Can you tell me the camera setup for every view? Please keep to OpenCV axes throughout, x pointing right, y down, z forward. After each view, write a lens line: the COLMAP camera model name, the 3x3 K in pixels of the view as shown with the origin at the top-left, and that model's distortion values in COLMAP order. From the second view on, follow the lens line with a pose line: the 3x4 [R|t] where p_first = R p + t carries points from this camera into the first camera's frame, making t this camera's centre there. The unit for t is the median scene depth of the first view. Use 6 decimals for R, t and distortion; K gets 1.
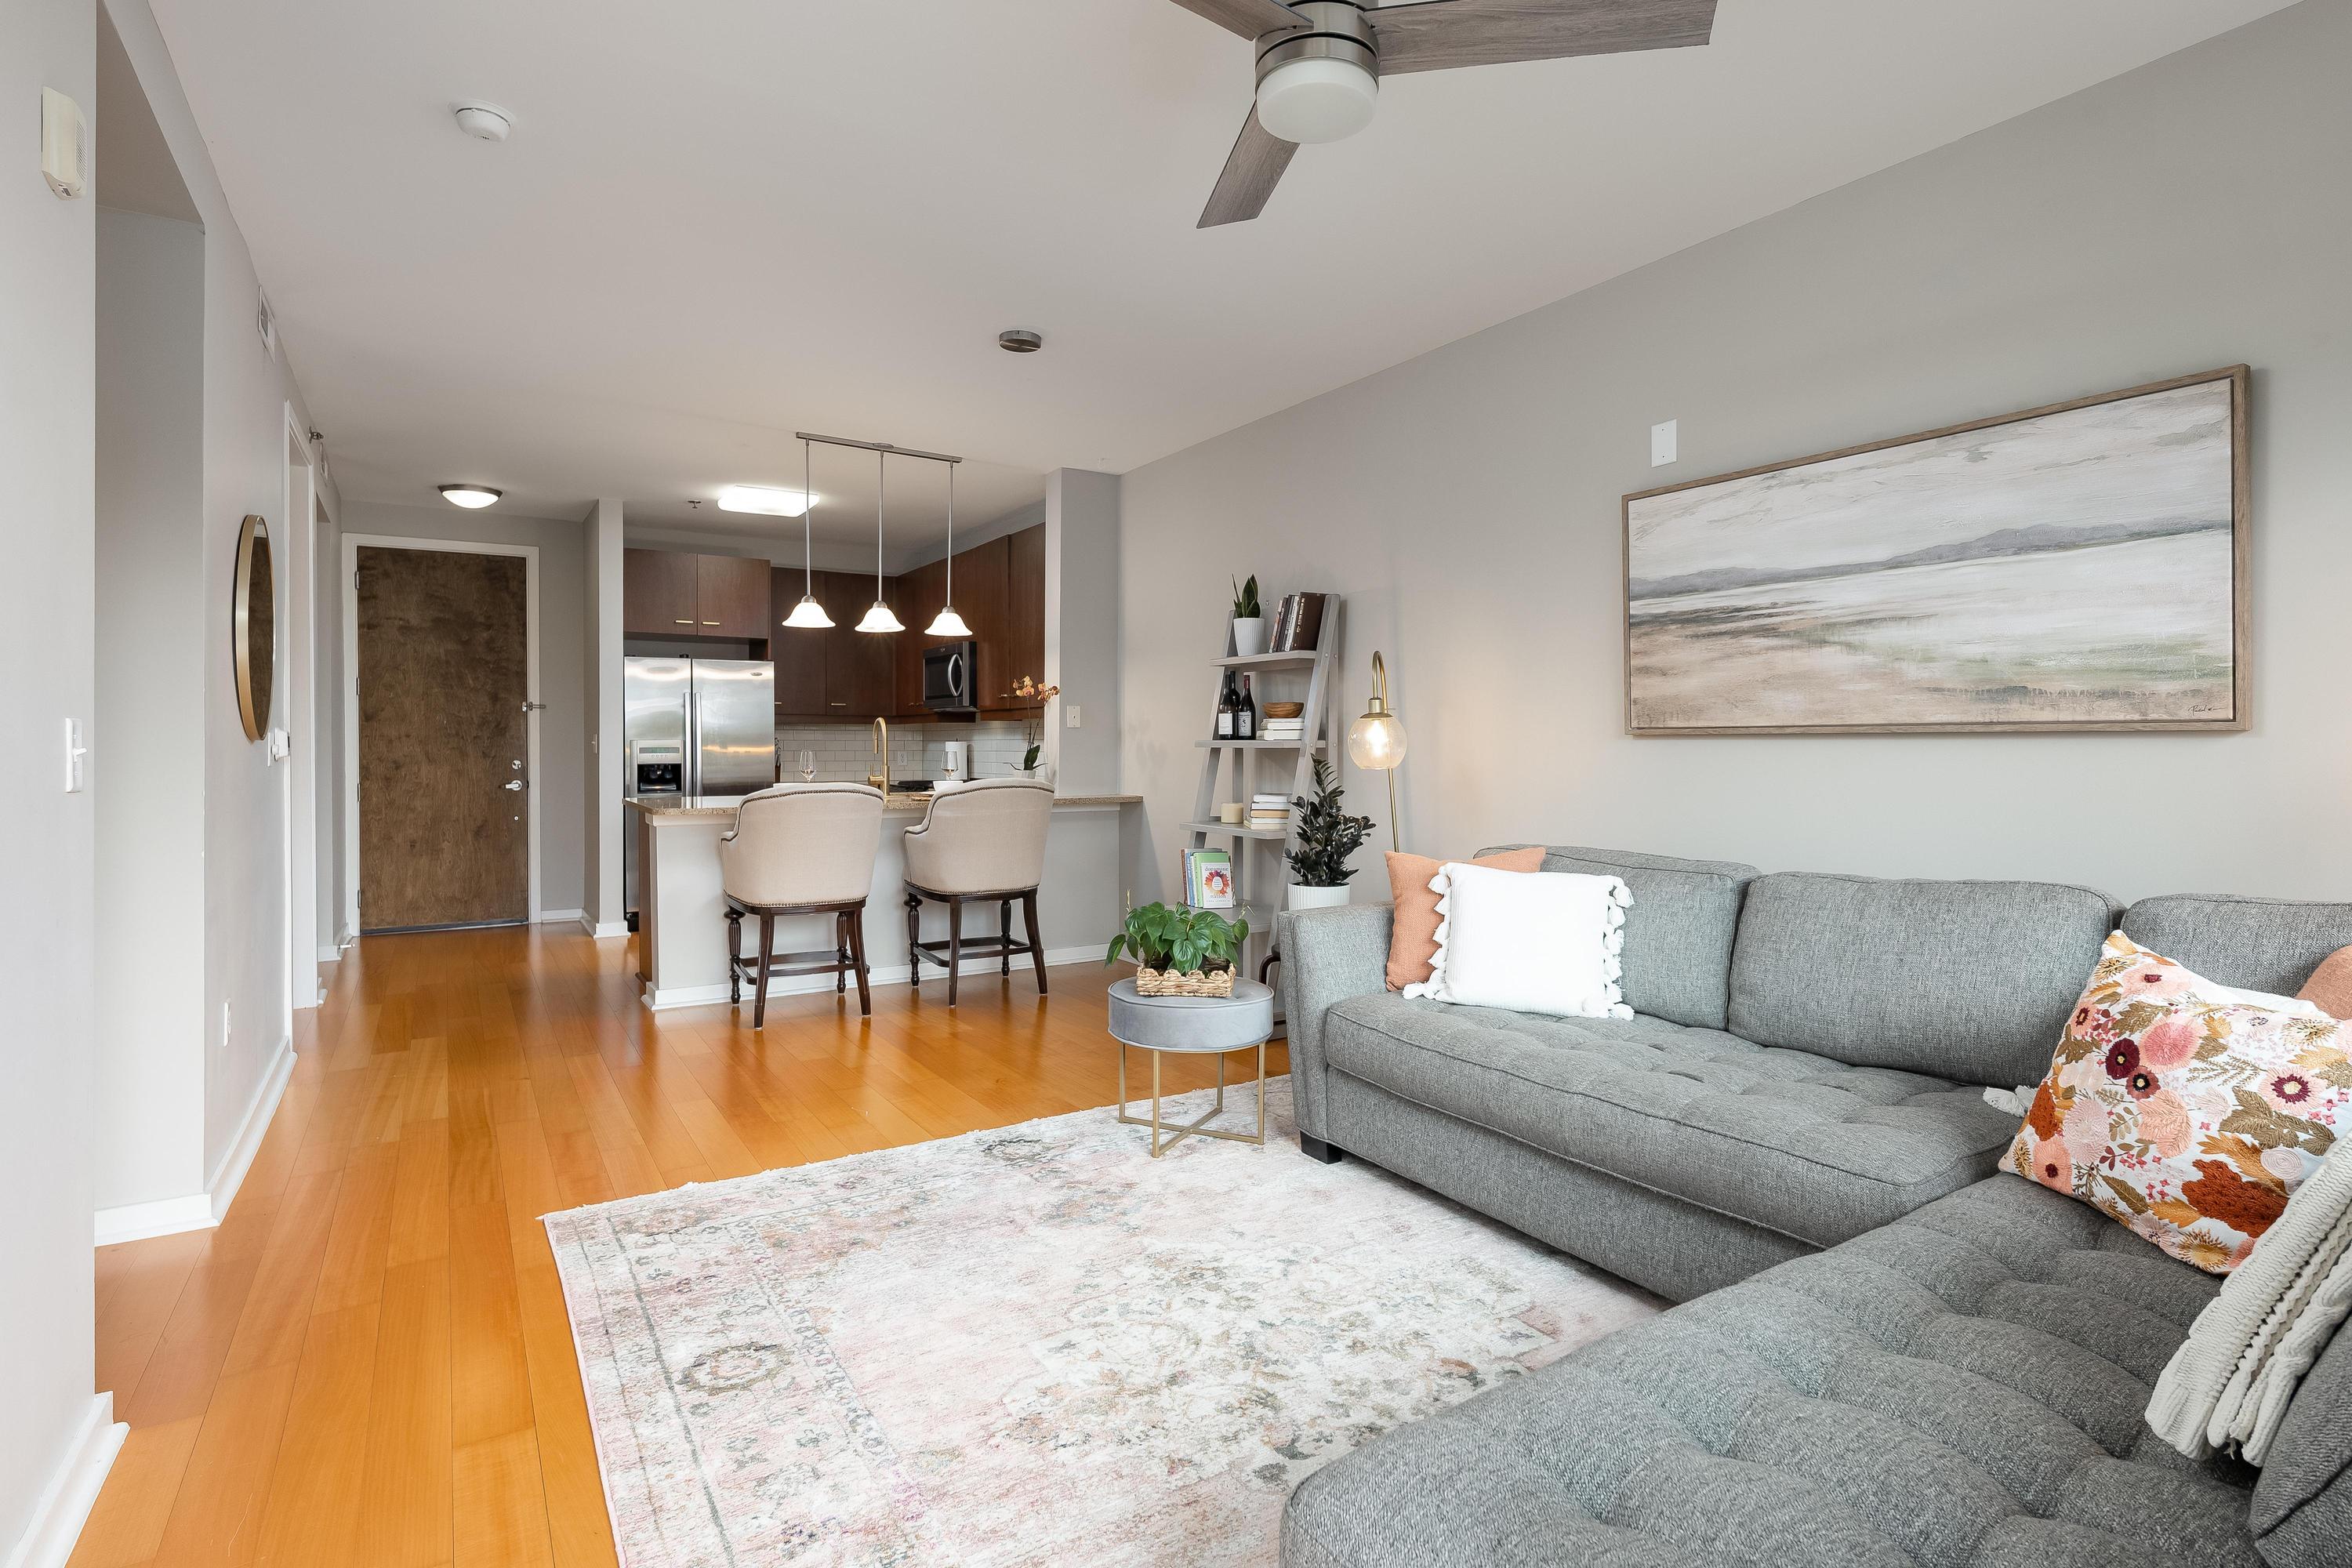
lens RADIAL K [[1184.2, 0, 1181.0], [0, 1184.2, 748.9], [0, 0, 1]] dist [0.008190, -0.001290]
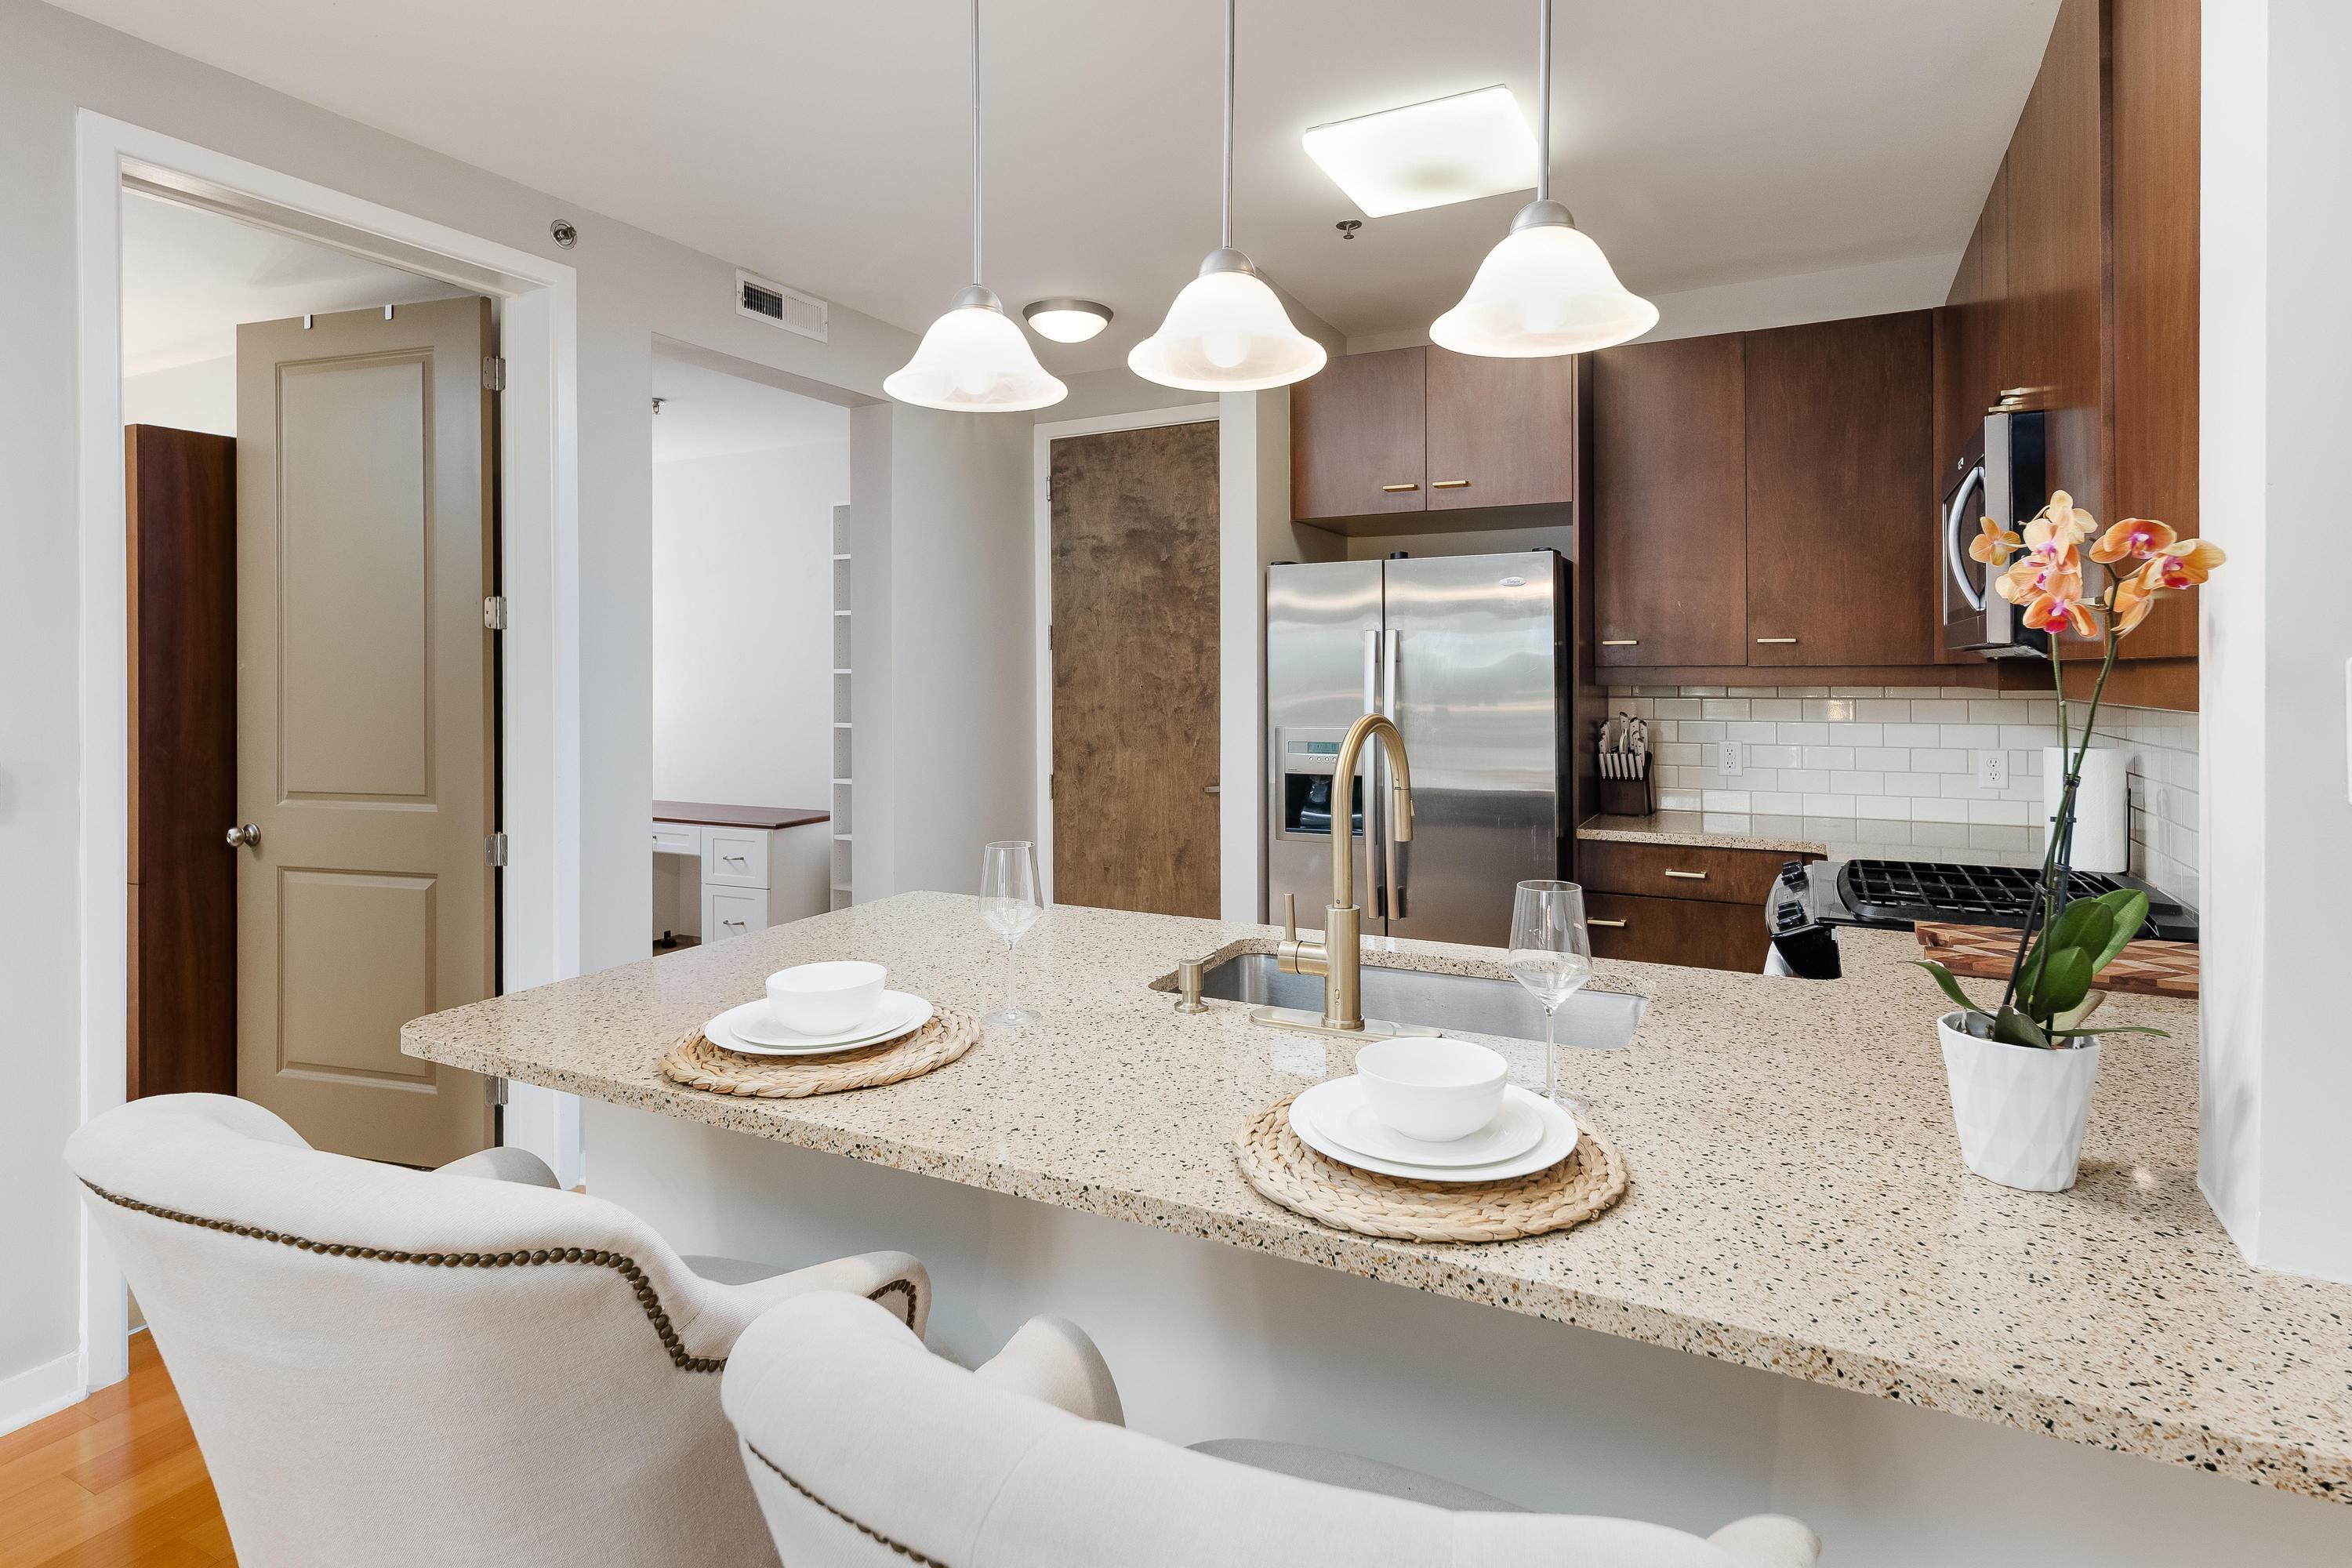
lens RADIAL K [[1184.2, 0, 1194.8], [0, 1184.2, 659.4], [0, 0, 1]] dist [0.008190, -0.001290]
pose [[0.520219, -0.012047, -0.853948, -0.044676], [0.000693, 0.999906, -0.013683, -0.031339], [0.854033, 0.006526, 0.520178, 0.745719]]
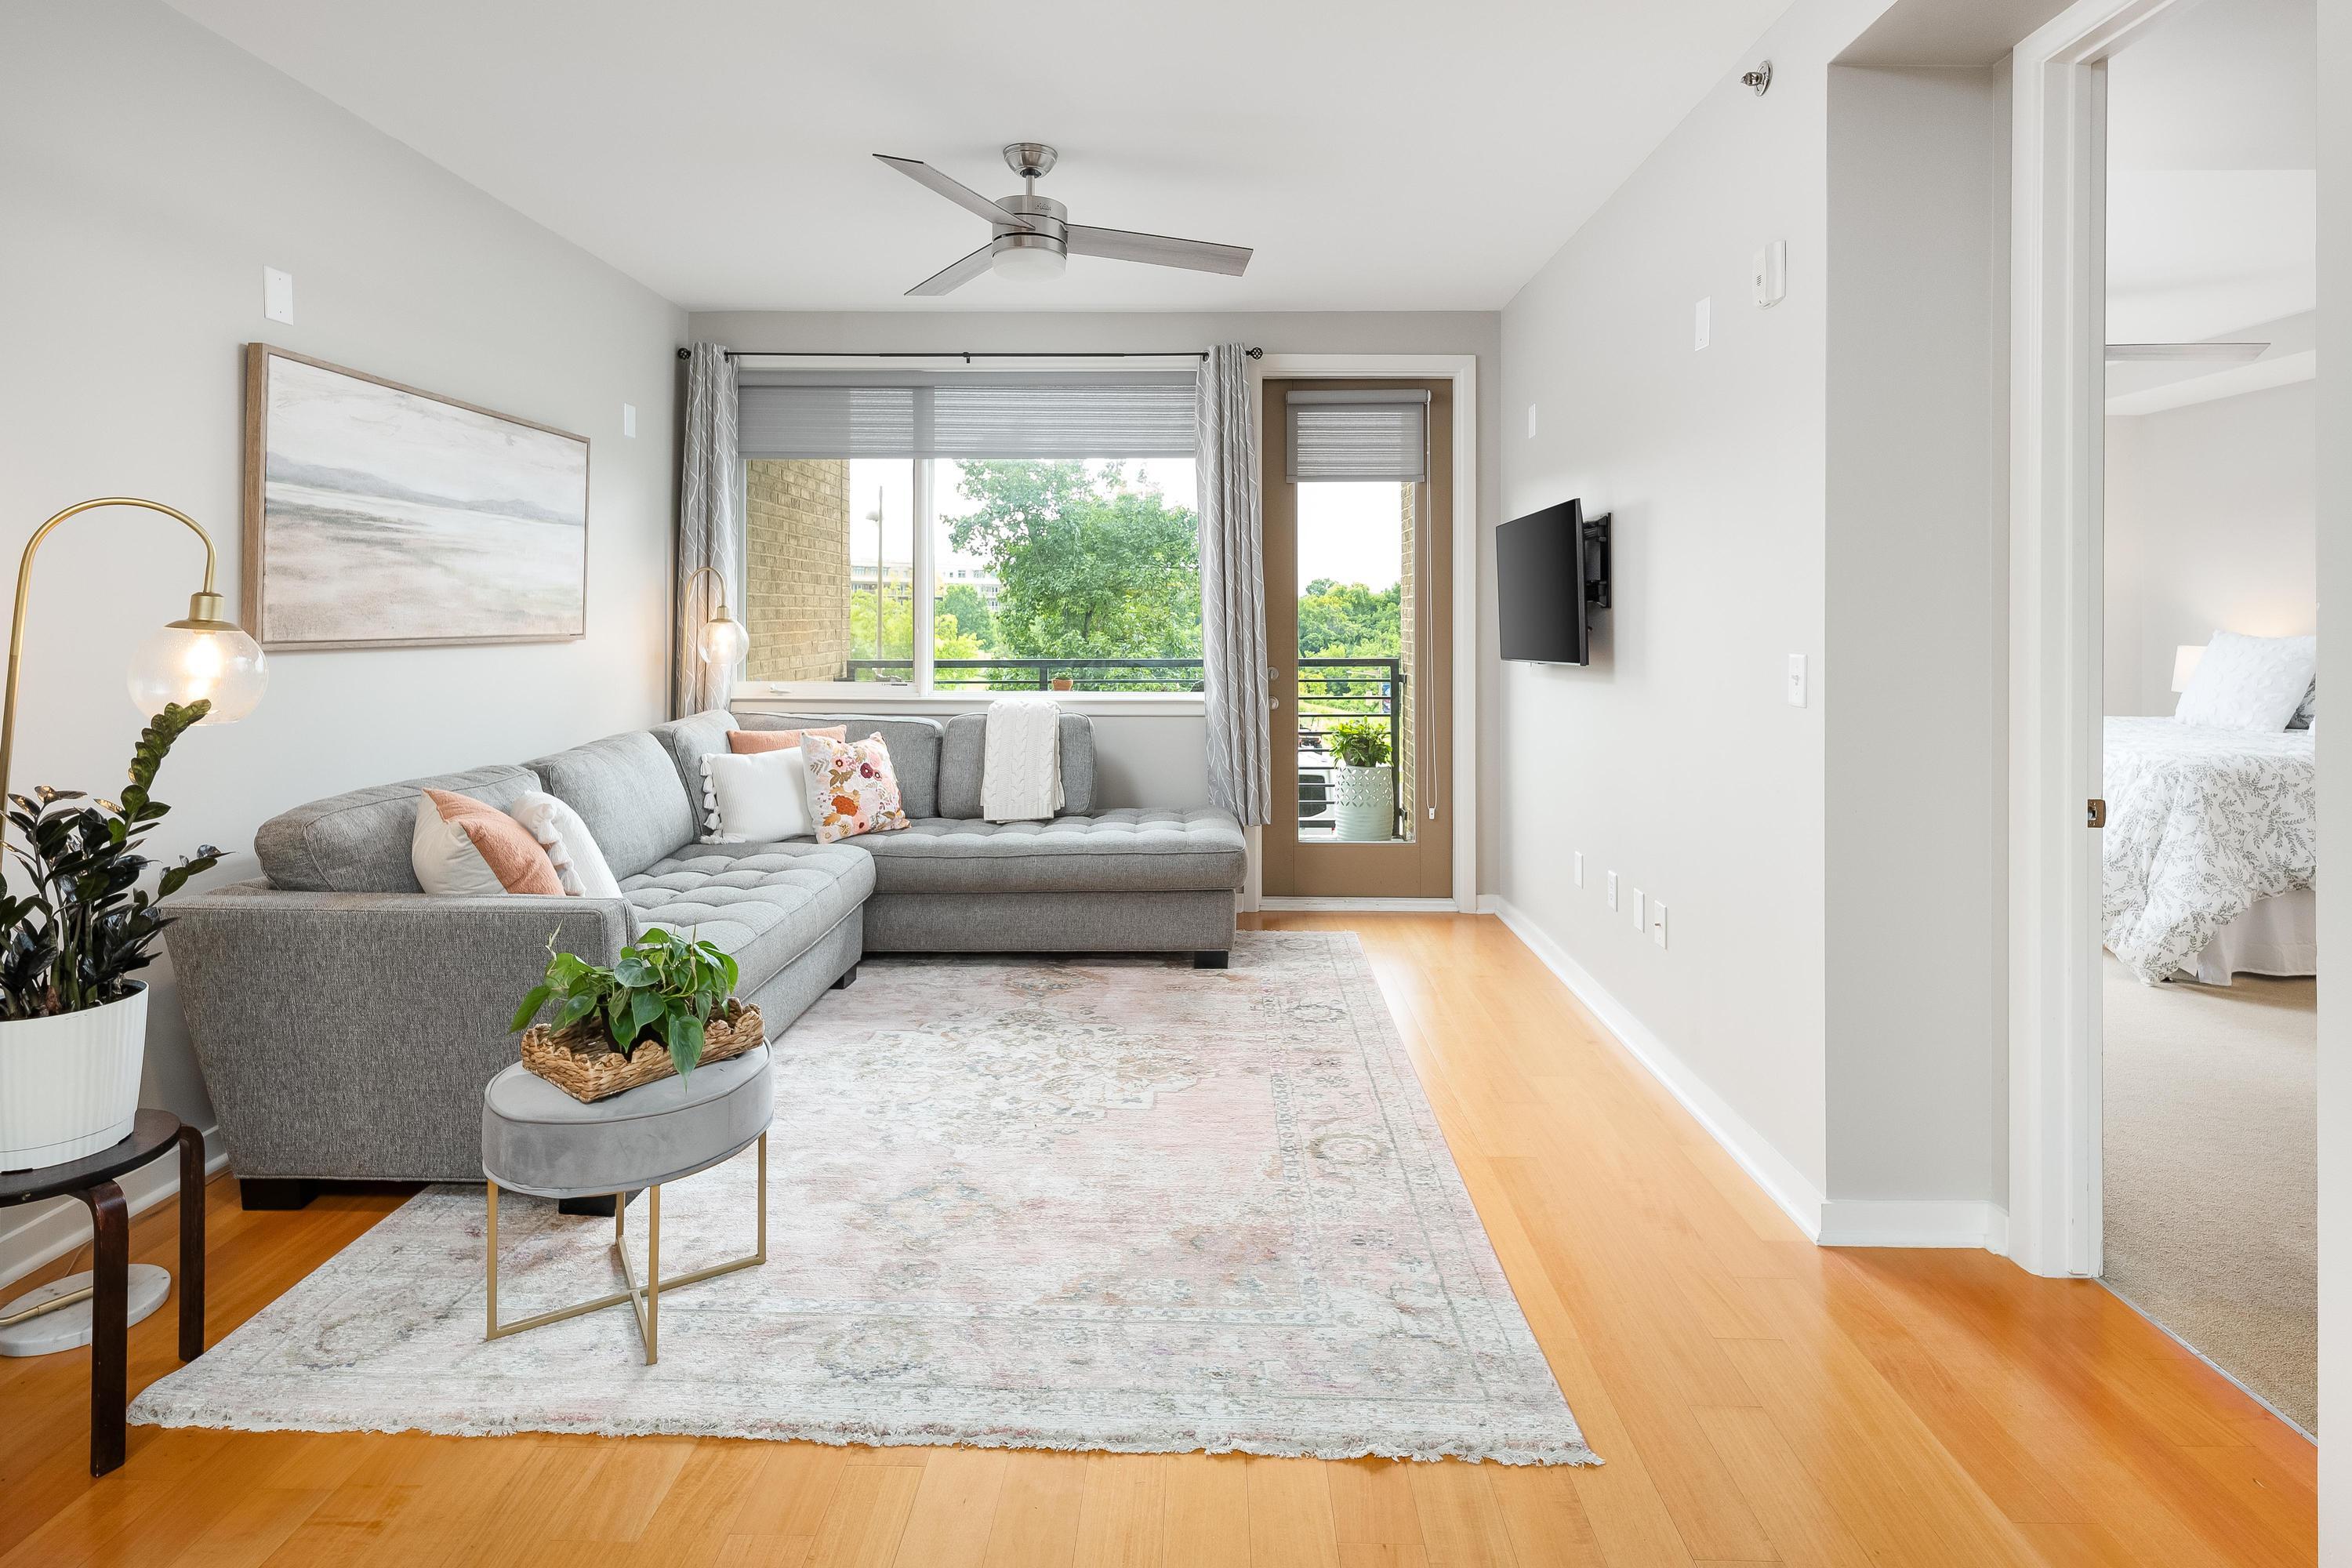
lens RADIAL K [[1184.2, 0, 1199.1], [0, 1184.2, 620.8], [0, 0, 1]] dist [0.008190, -0.001290]
pose [[-0.845817, -0.004221, 0.533456, -0.300198], [-0.001385, 0.999983, 0.005717, -0.019671], [-0.533471, 0.004097, -0.845808, 0.709569]]
